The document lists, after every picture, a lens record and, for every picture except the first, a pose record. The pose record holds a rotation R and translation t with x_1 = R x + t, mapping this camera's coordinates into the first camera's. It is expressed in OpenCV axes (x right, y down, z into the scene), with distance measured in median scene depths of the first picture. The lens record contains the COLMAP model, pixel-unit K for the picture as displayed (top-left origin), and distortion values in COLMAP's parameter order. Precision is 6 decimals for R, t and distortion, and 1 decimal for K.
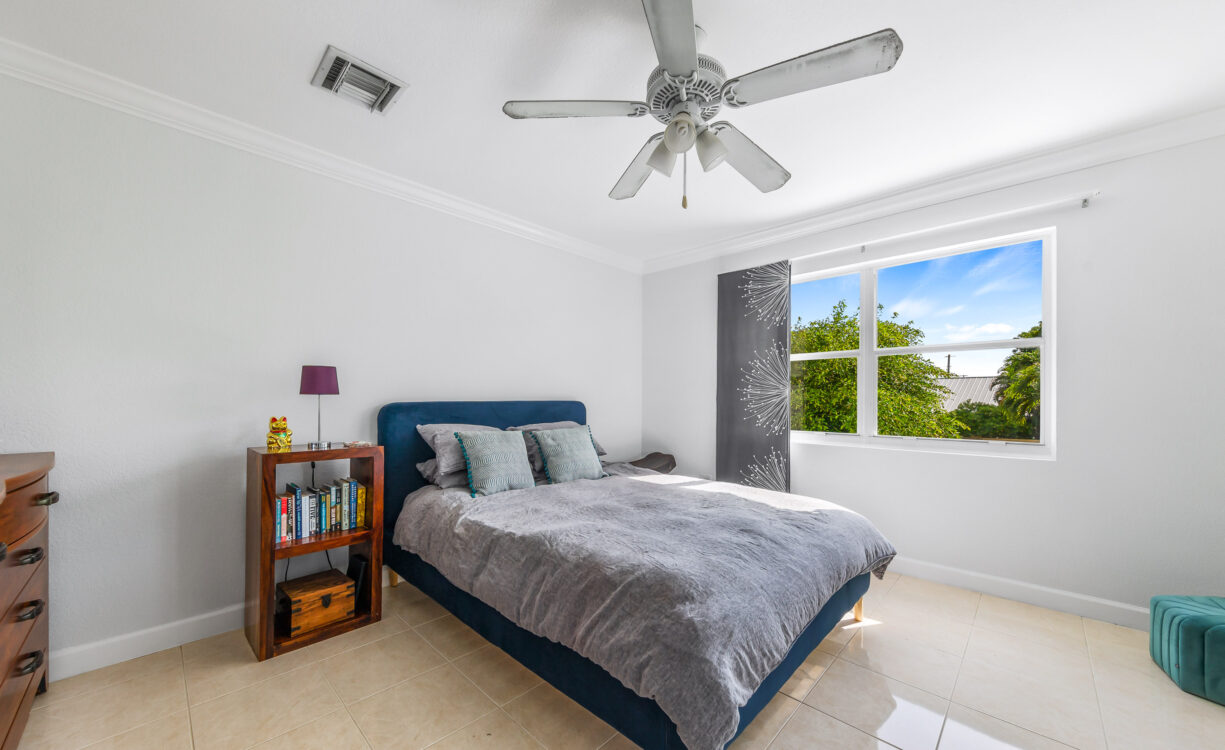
lens RADIAL K [[437.3, 0, 608.8], [0, 437.3, 388.9], [0, 0, 1]] dist [0.000011, -0.000003]
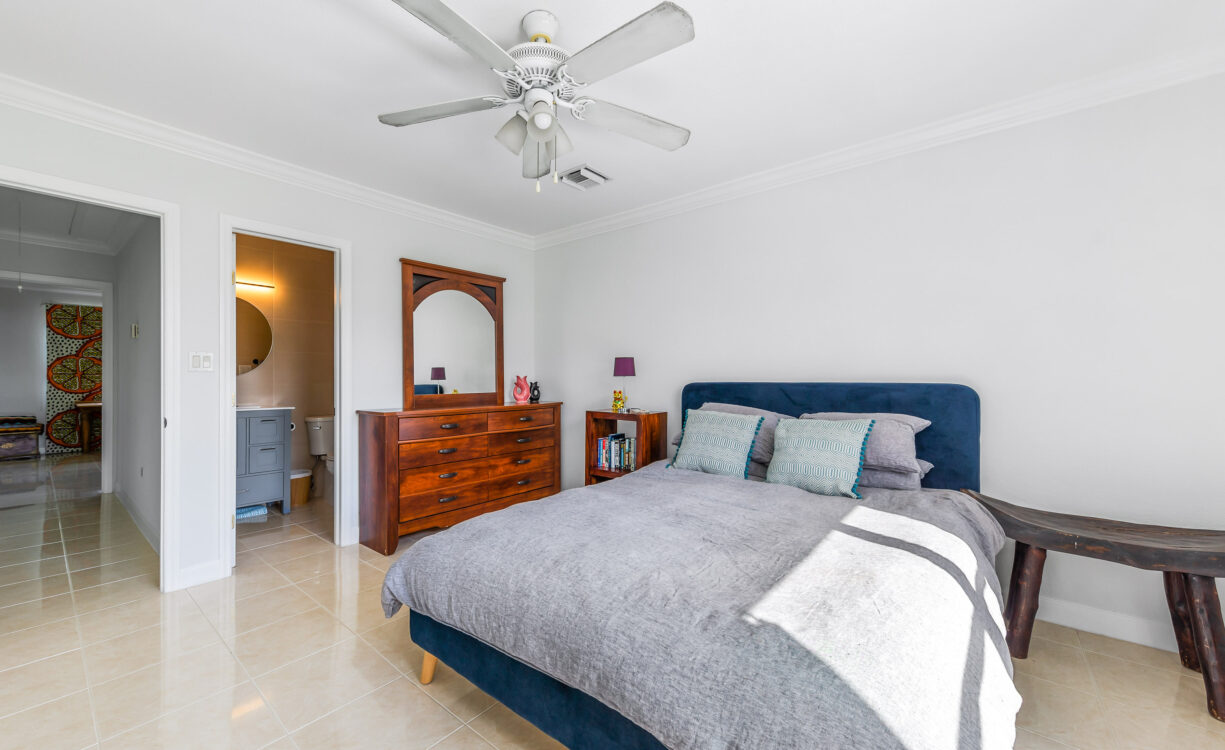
lens RADIAL K [[488.7, 0, 612.5], [0, 488.7, 375.0], [0, 0, 1]] dist [-0.001416, -0.000256]
pose [[0.074756, -0.011593, -0.997135, 1.013584], [0.016217, 0.999814, -0.010408, 0.025337], [0.997070, -0.015393, 0.074930, 0.841613]]
